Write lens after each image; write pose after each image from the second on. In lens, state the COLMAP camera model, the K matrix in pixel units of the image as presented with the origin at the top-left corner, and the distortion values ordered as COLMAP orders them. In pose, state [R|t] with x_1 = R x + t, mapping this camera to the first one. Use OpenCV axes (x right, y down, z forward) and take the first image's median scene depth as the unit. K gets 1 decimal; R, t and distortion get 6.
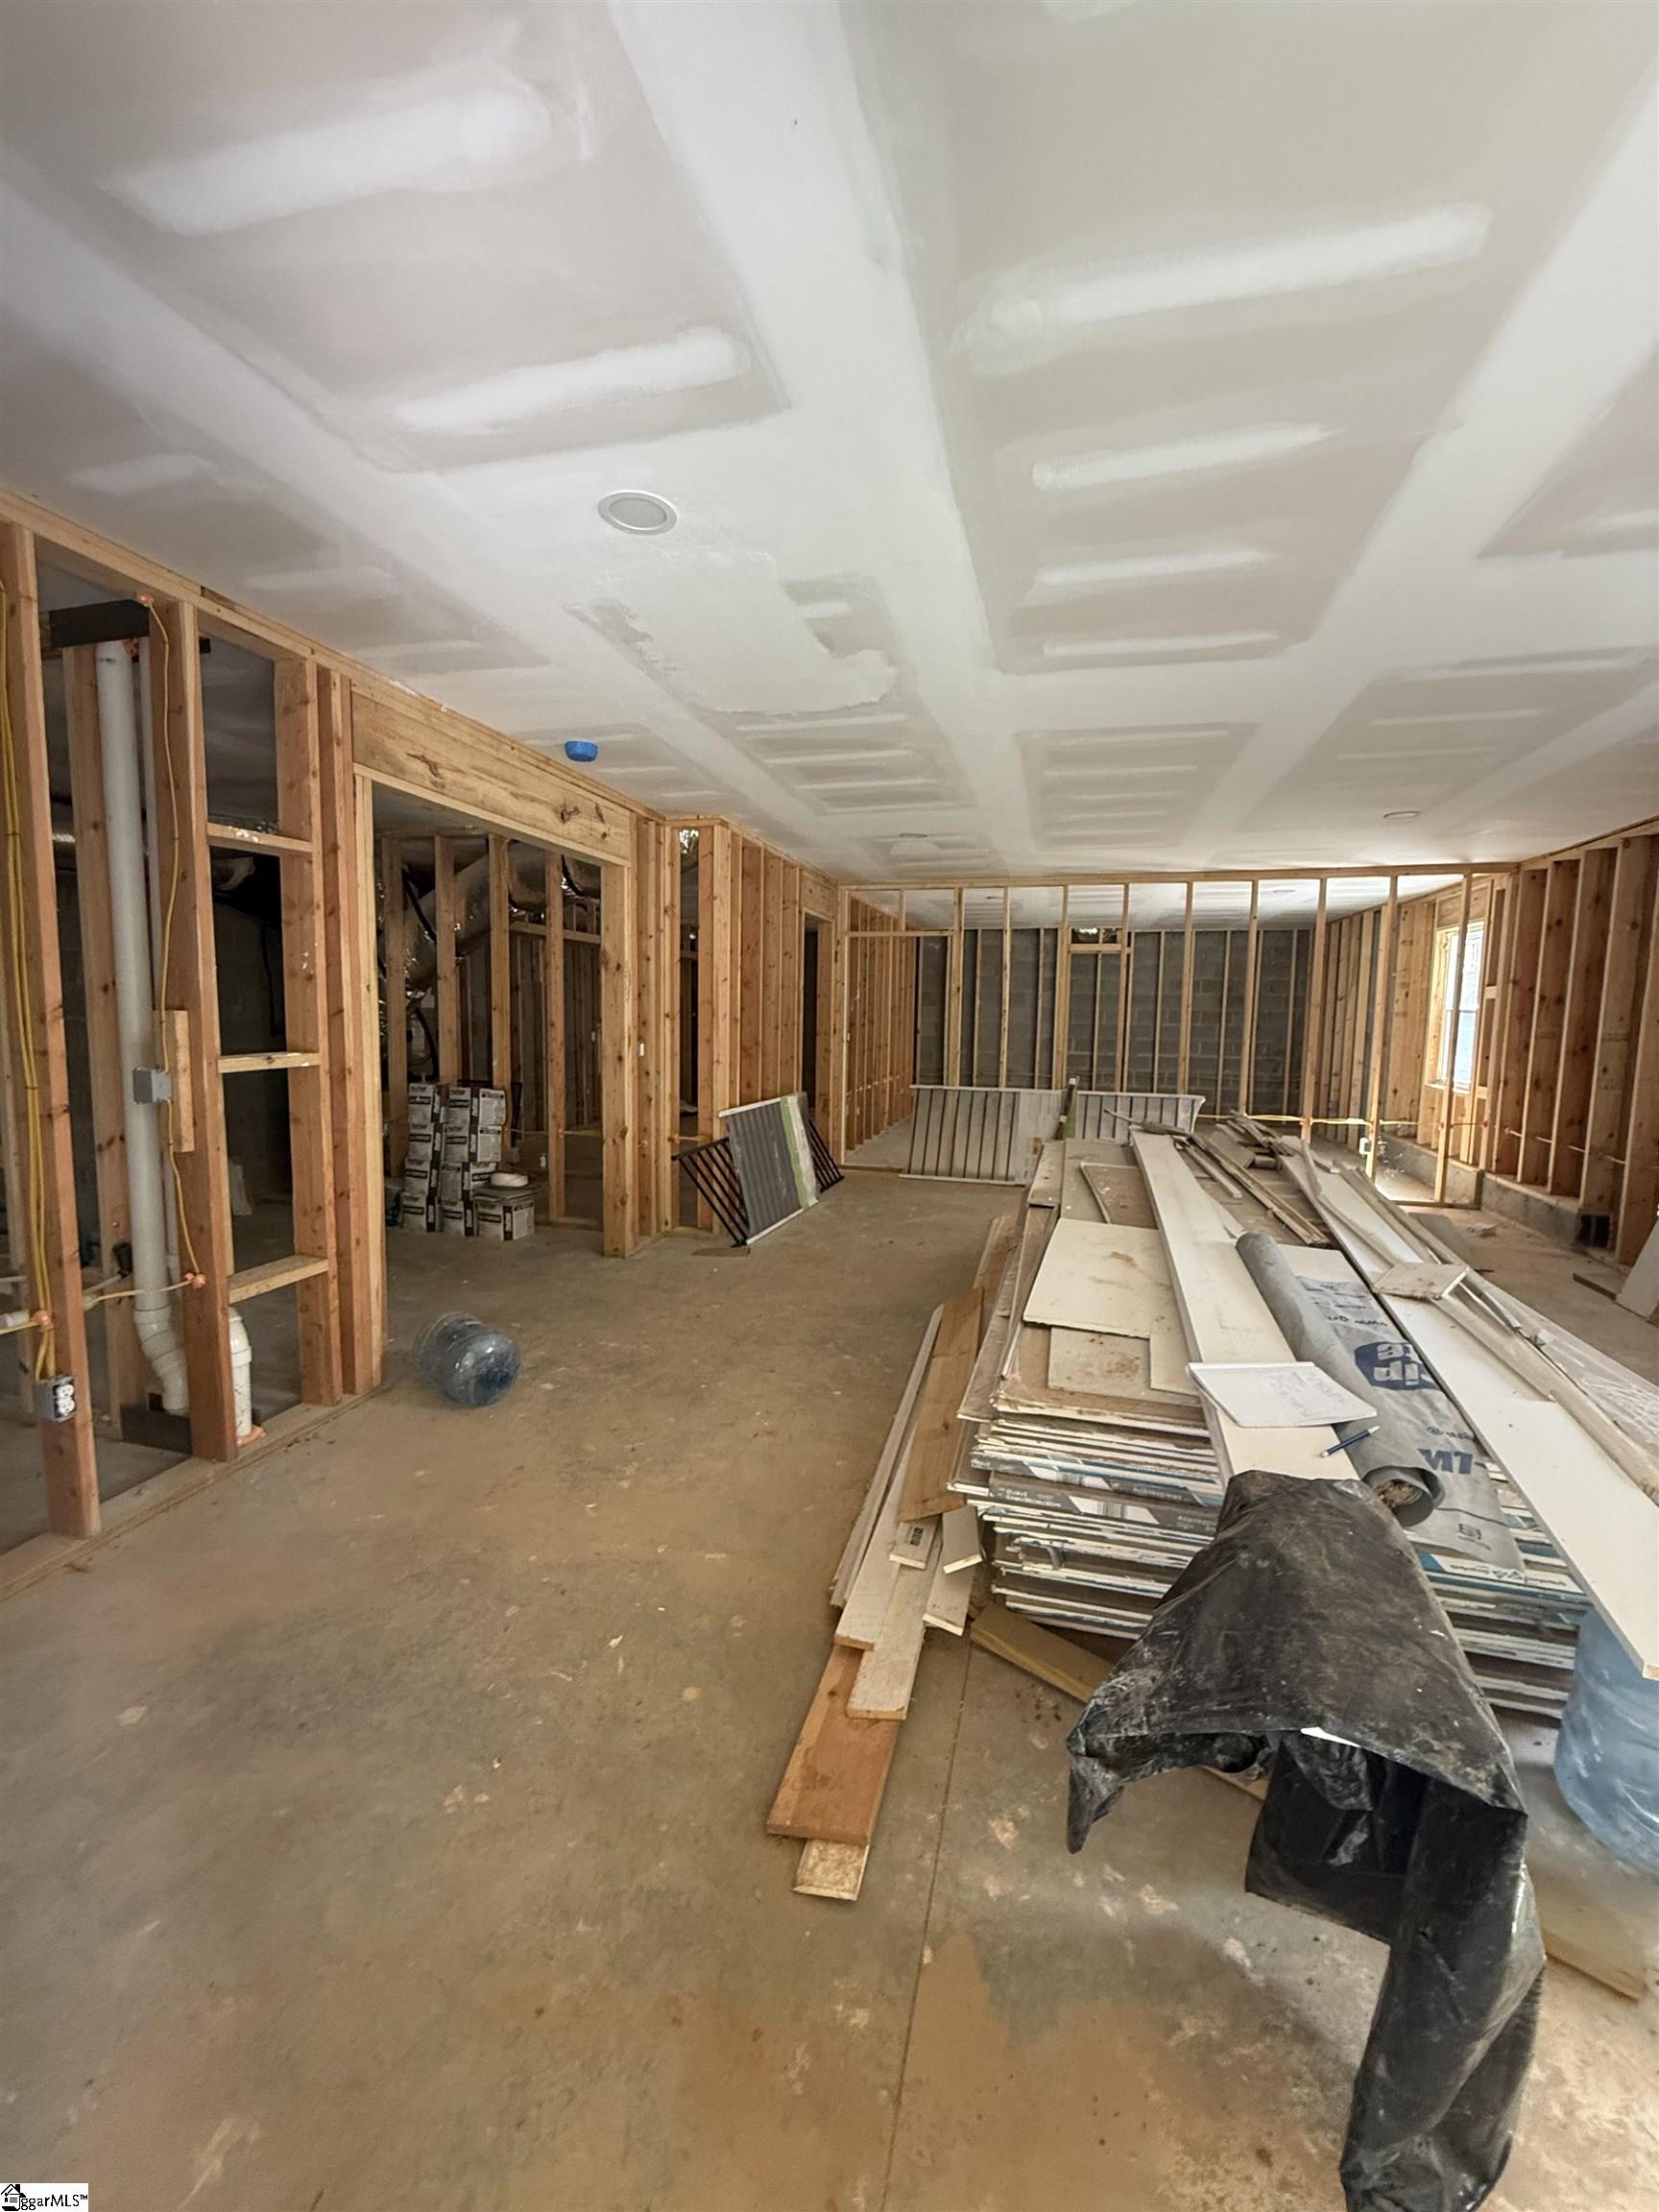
lens RADIAL K [[887.3, 0, 829.5], [0, 887.3, 1106.0], [0, 0, 1]] dist [0.000993, -0.000204]
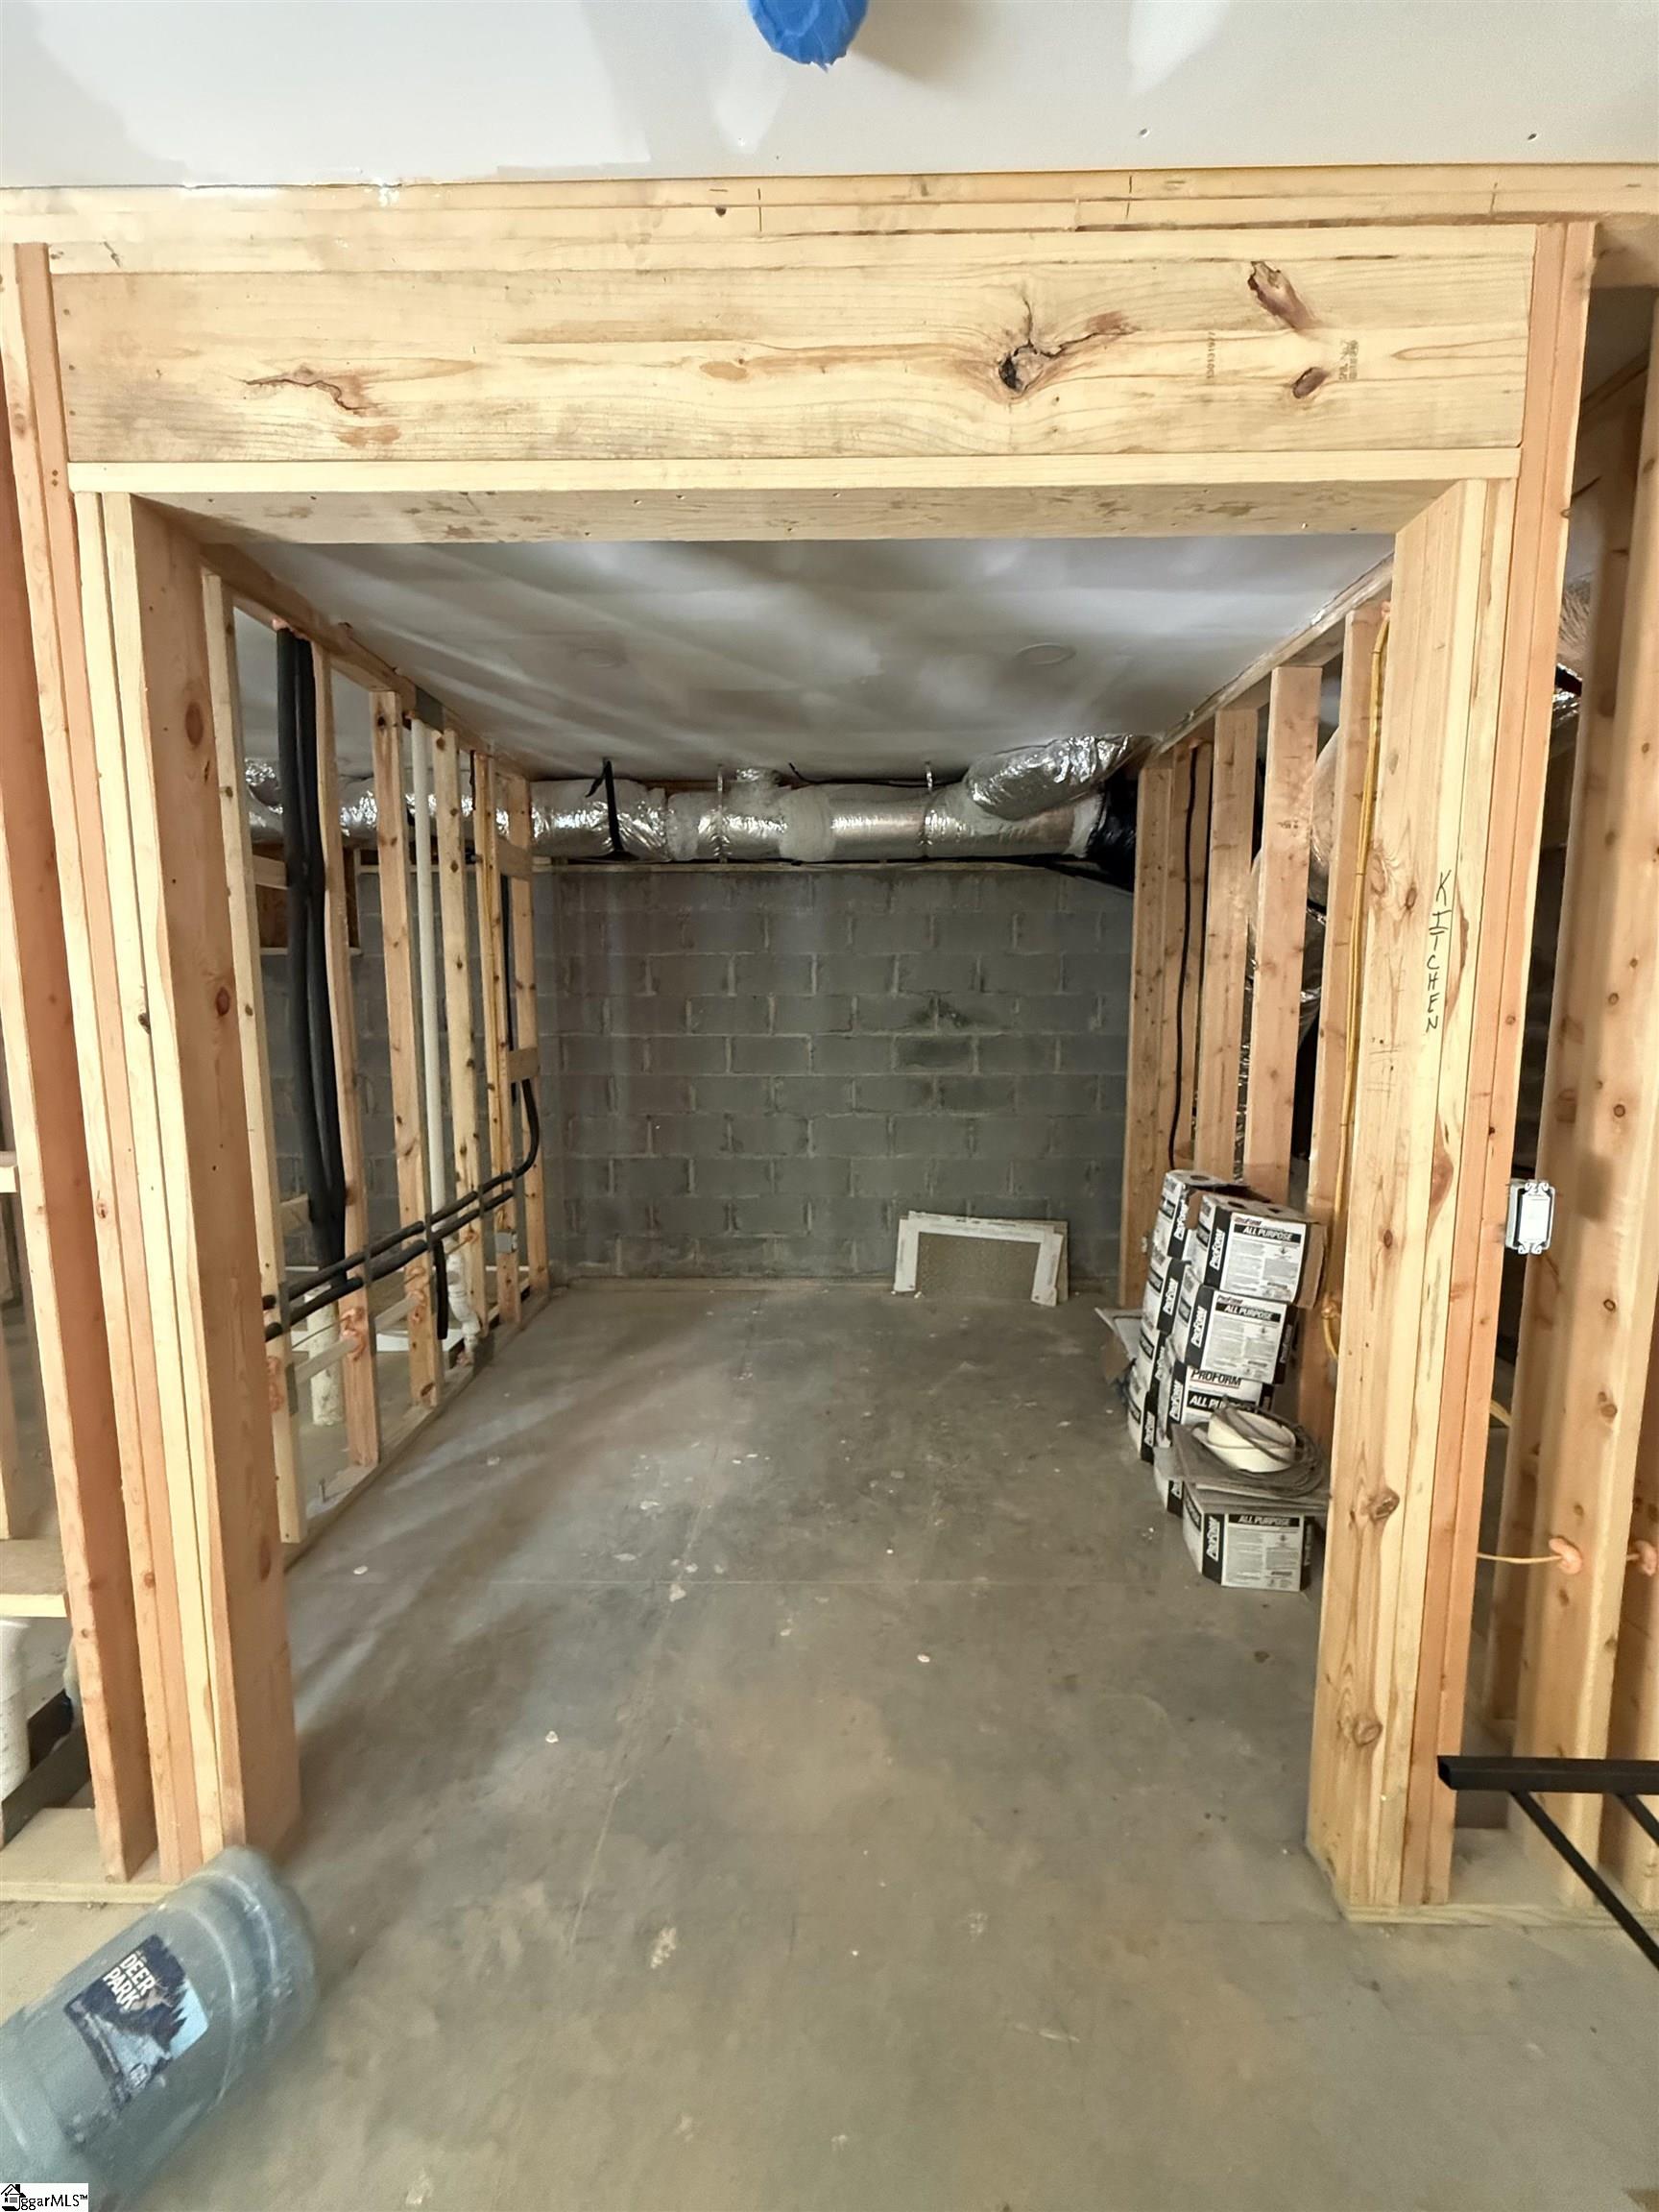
lens RADIAL K [[887.3, 0, 829.5], [0, 887.3, 1106.0], [0, 0, 1]] dist [0.000993, -0.000204]
pose [[0.247224, 0.102534, -0.963518, -0.021933], [-0.094525, 0.992195, 0.081332, -0.107370], [0.964337, 0.070970, 0.254987, 0.820342]]
